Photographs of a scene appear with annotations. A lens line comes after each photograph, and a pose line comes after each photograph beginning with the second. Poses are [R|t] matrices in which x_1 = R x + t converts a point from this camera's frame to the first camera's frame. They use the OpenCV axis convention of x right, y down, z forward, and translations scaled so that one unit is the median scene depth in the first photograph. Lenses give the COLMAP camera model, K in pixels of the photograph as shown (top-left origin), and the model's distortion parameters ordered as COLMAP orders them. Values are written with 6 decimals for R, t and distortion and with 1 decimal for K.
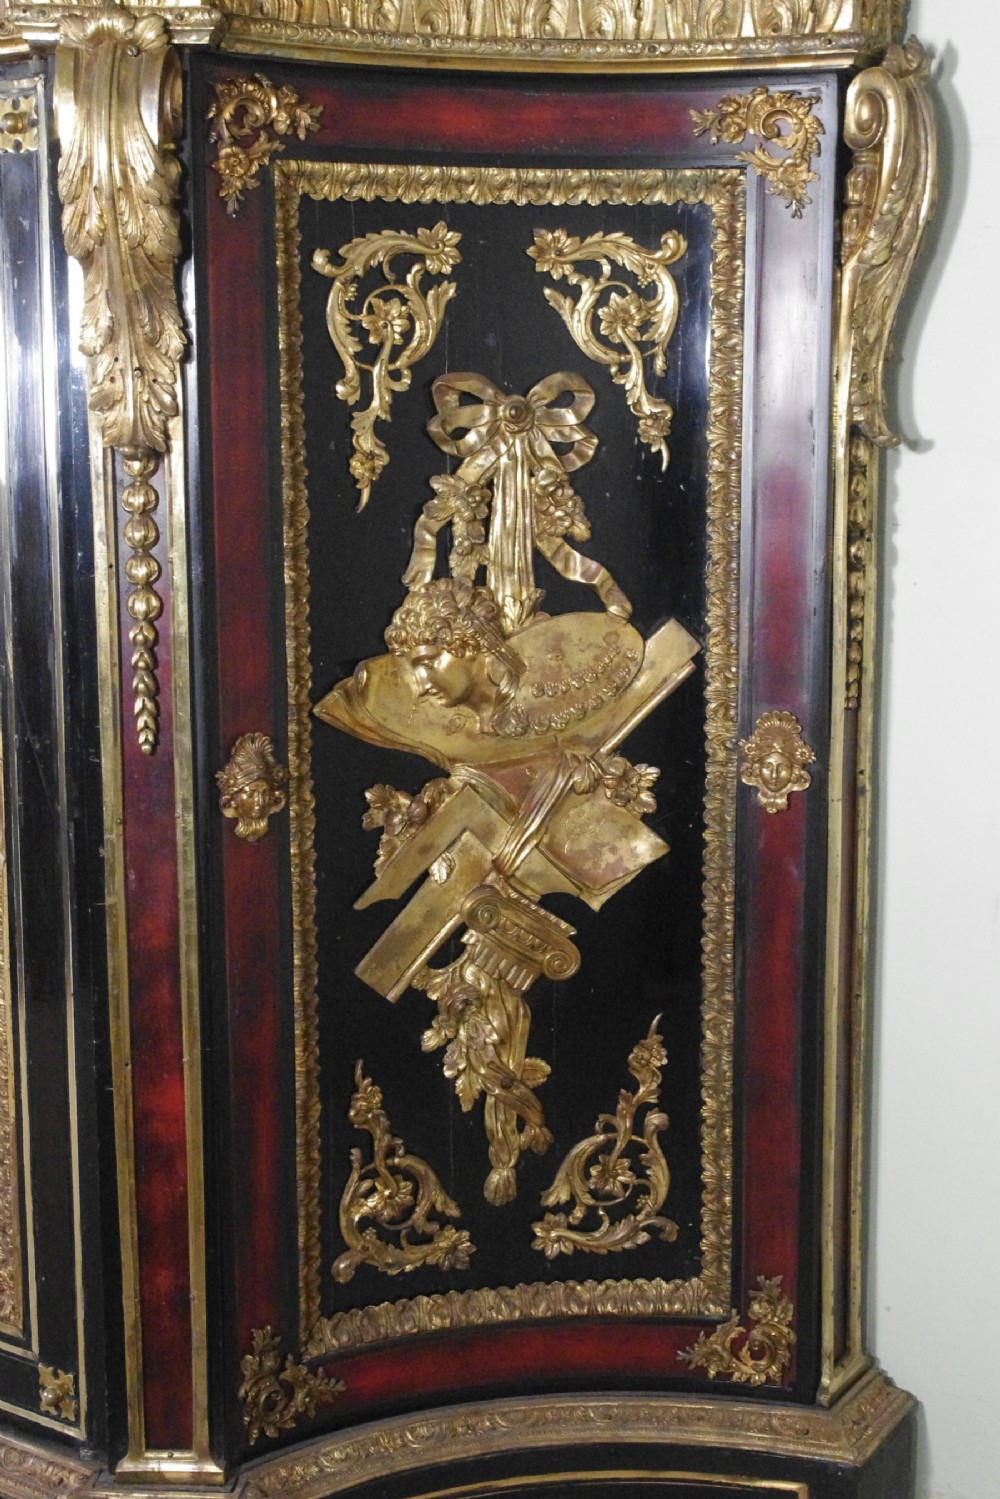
lens RADIAL K [[2125.3, 0, 493.9], [0, 2125.3, 744.2], [0, 0, 1]] dist [-0.012916, 0.079181]
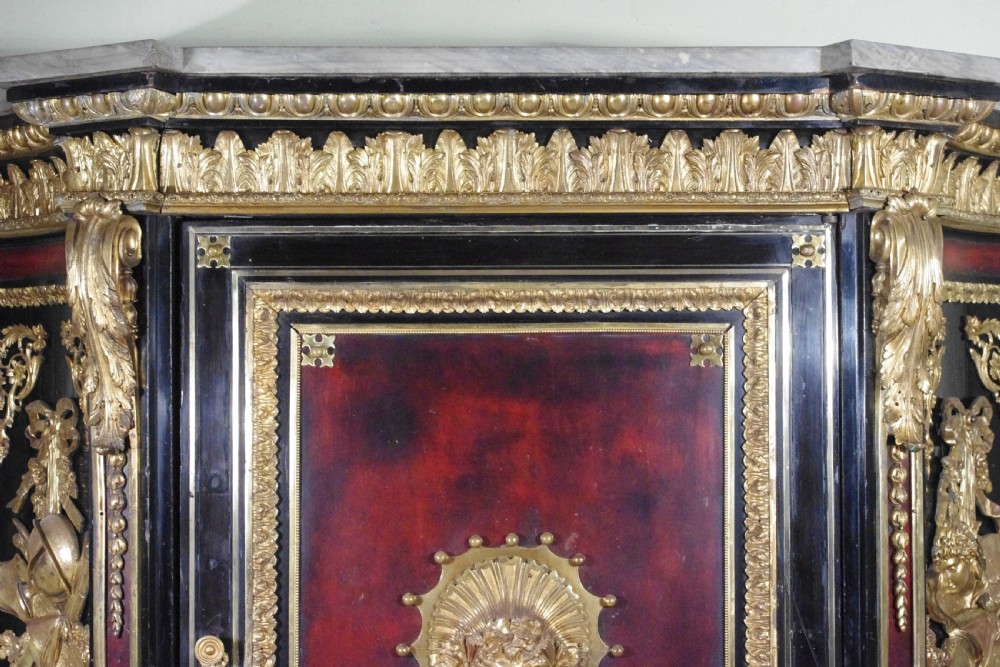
lens RADIAL K [[1704.3, 0, 503.6], [0, 1704.3, 329.5], [0, 0, 1]] dist [-0.008749, 0.025359]
pose [[0.836195, 0.016273, 0.548190, -1.056763], [0.090410, 0.981794, -0.167054, -0.030123], [-0.540928, 0.189252, 0.819500, 0.052745]]
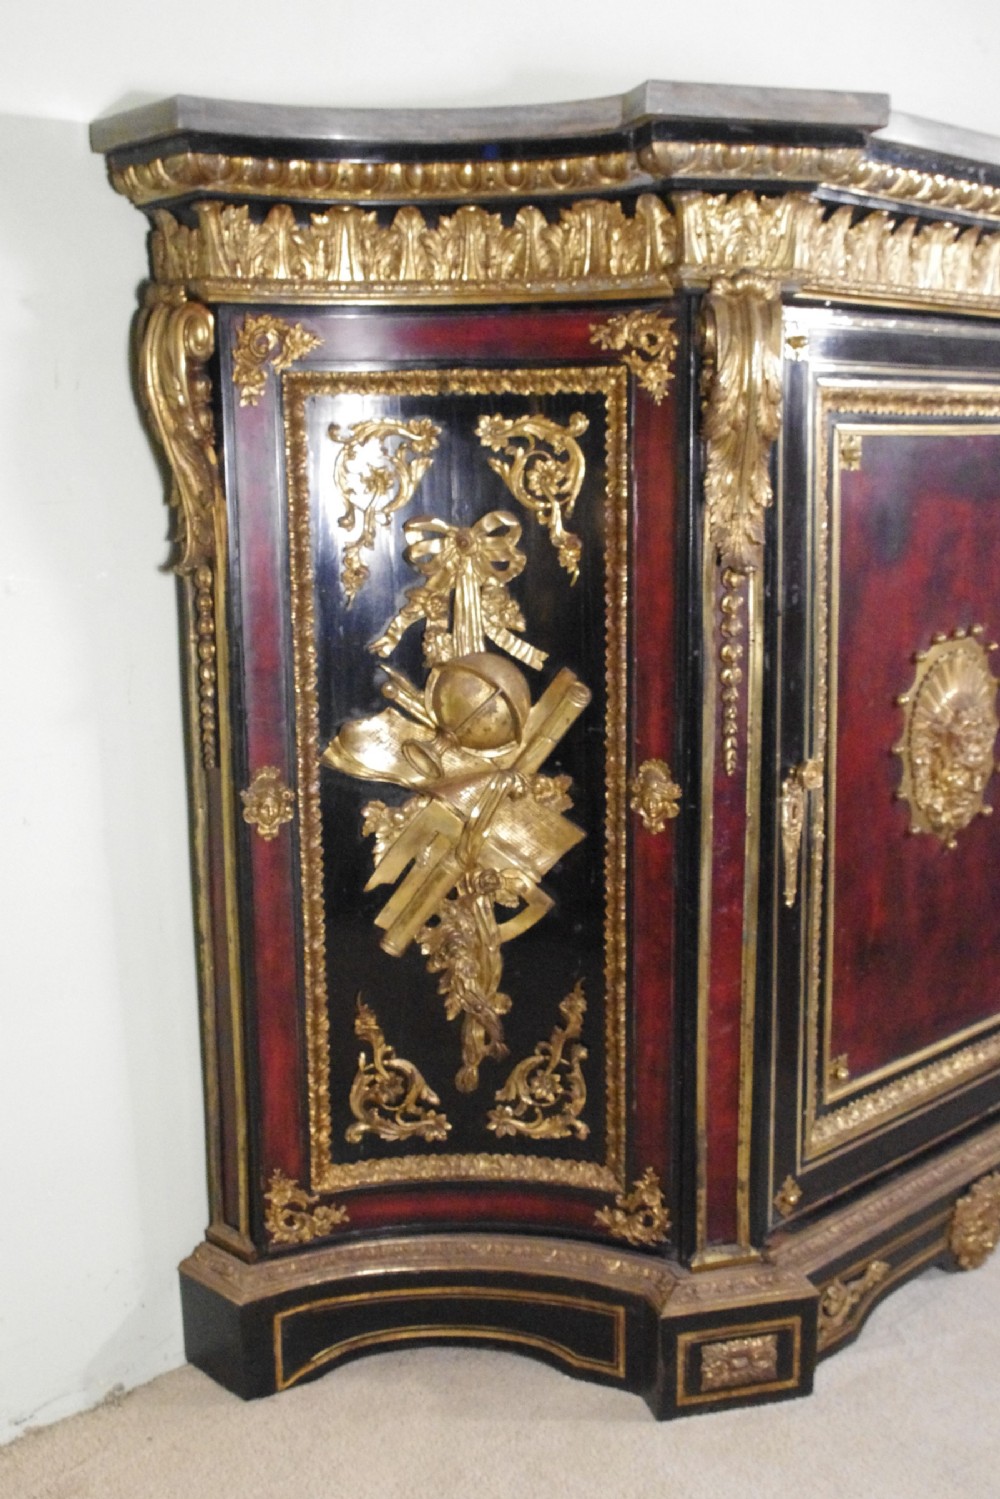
lens RADIAL K [[1670.8, 0, 498.1], [0, 1670.8, 746.9], [0, 0, 1]] dist [-0.036471, 0.056591]
pose [[0.214186, -0.171247, 0.961665, -1.681252], [0.169653, 0.976071, 0.136027, -0.232770], [-0.961947, 0.134014, 0.238113, 1.124588]]
